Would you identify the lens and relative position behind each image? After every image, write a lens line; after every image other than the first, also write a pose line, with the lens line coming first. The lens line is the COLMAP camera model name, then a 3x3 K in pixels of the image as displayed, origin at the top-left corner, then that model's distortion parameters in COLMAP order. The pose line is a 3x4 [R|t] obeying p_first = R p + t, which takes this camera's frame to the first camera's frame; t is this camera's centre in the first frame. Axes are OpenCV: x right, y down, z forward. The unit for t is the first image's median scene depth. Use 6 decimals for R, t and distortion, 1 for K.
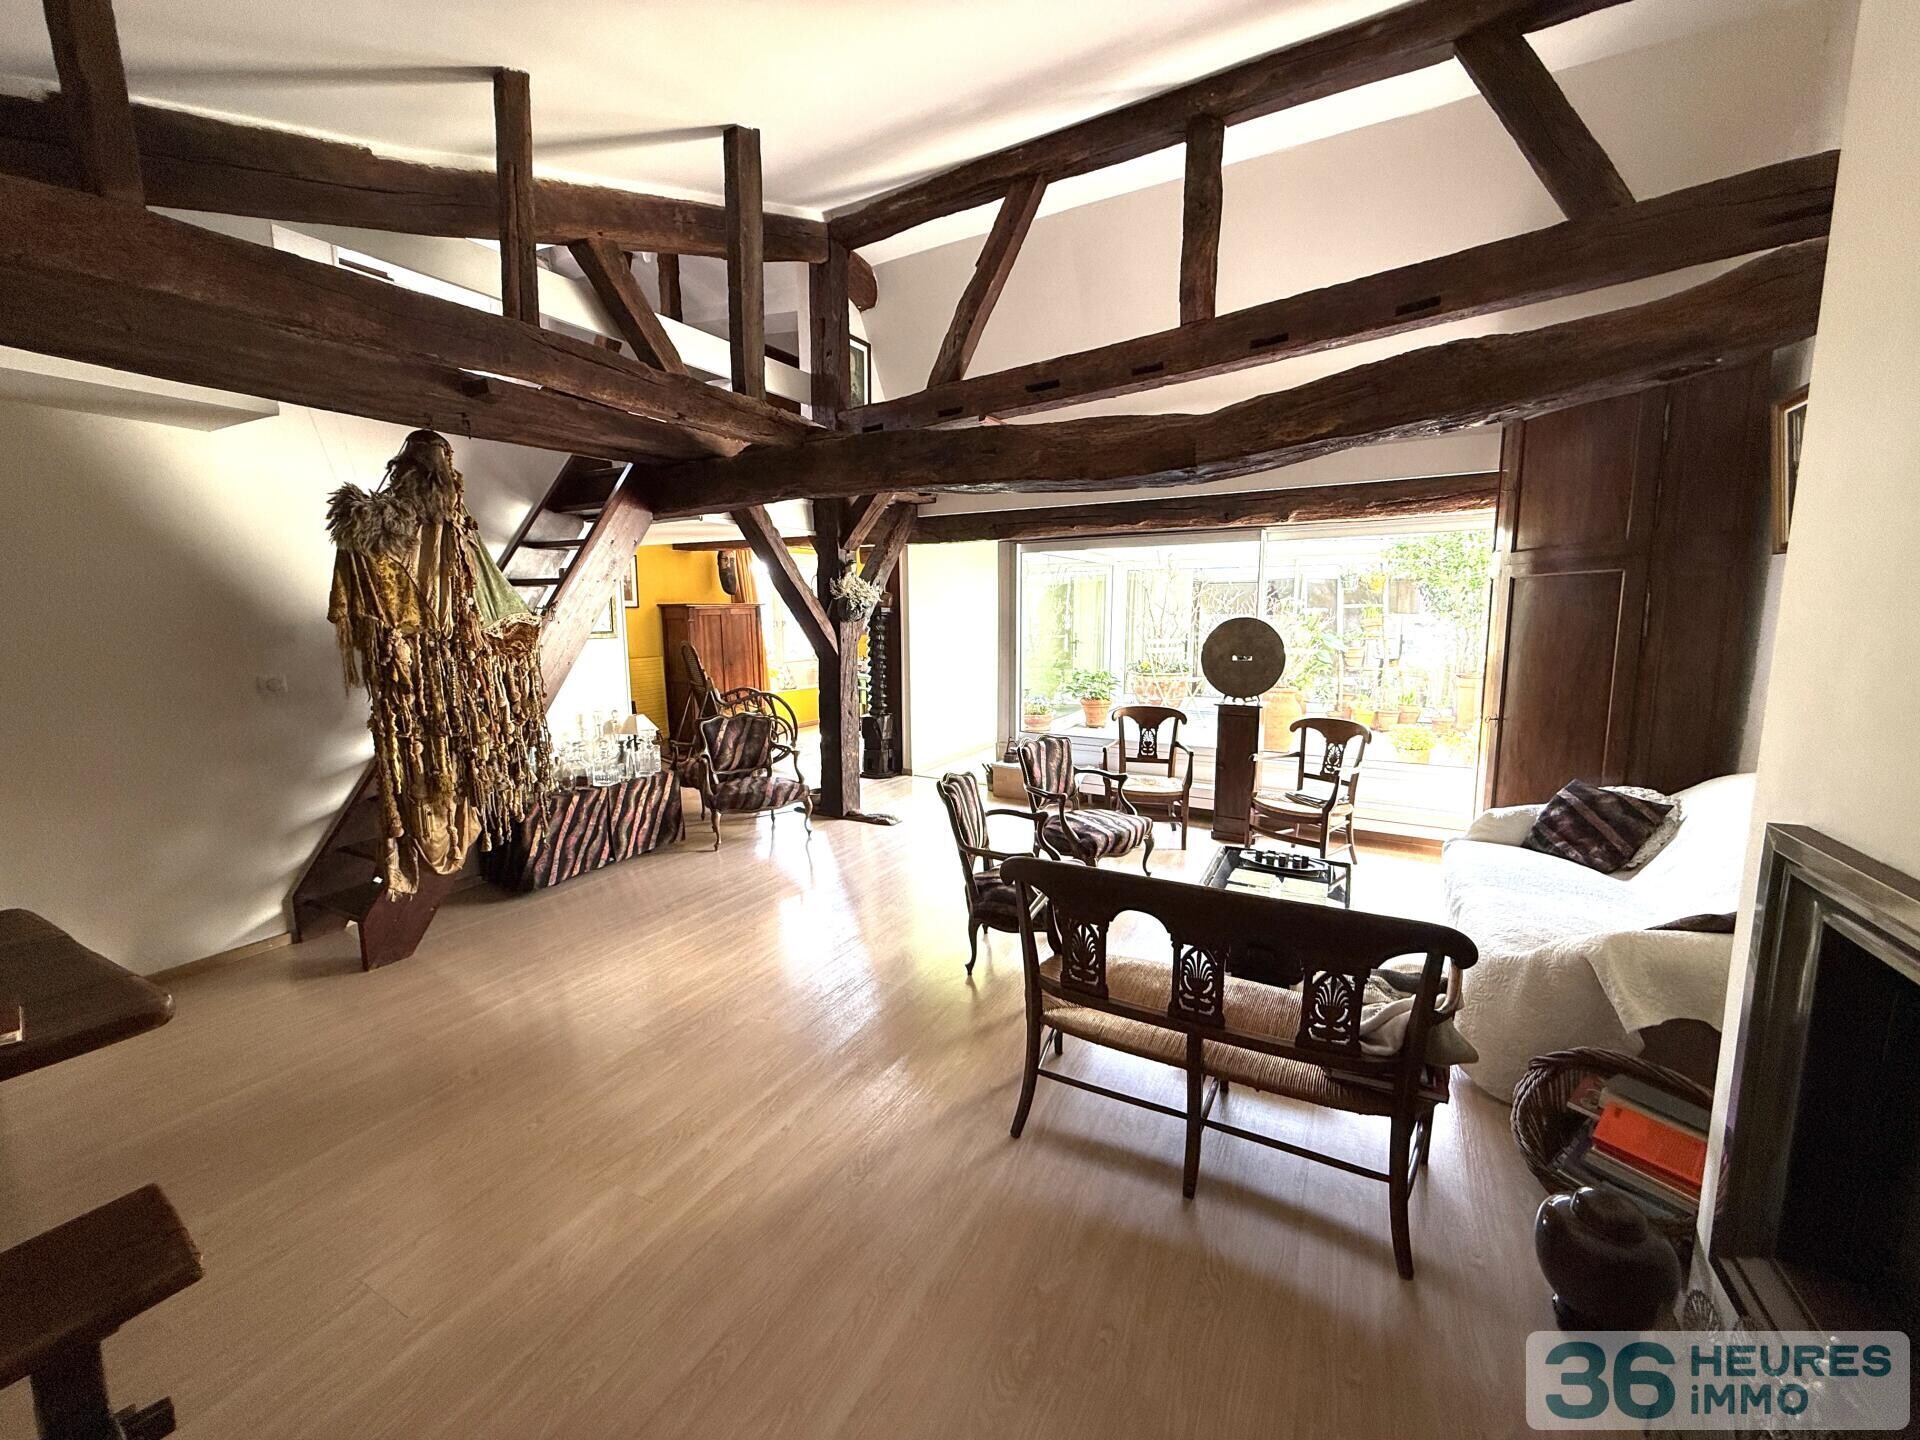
lens RADIAL K [[763.0, 0, 952.1], [0, 763.0, 719.0], [0, 0, 1]] dist [-0.001065, -0.000203]
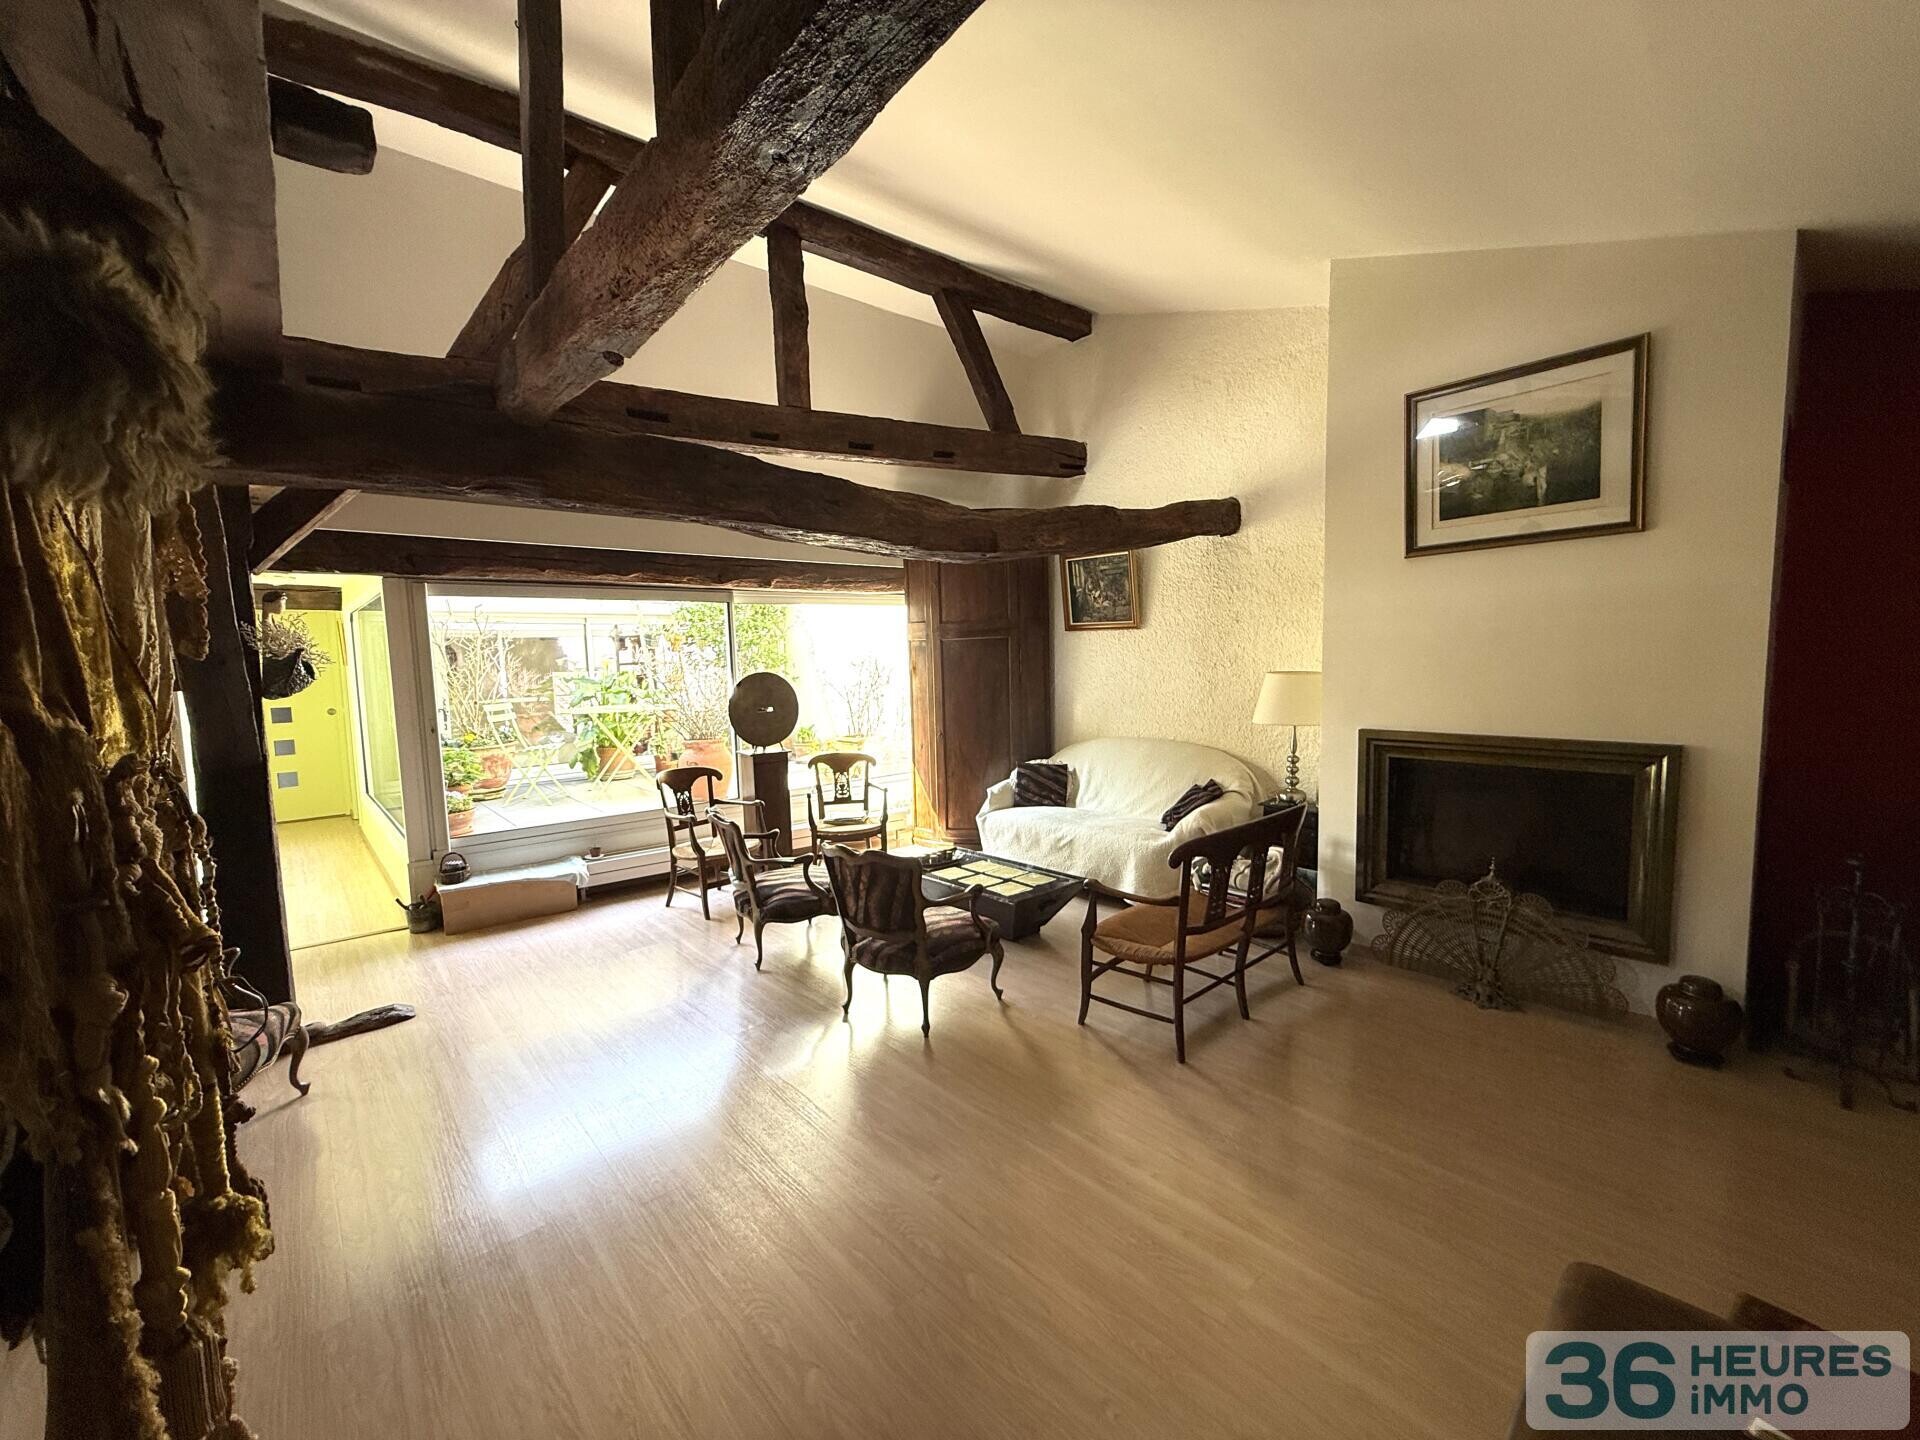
lens RADIAL K [[763.0, 0, 952.1], [0, 763.0, 719.0], [0, 0, 1]] dist [-0.001065, -0.000203]
pose [[0.351130, -0.086802, 0.932295, -0.658274], [0.154304, 0.987444, 0.033821, -0.075481], [-0.923525, 0.131981, 0.360115, 0.441765]]
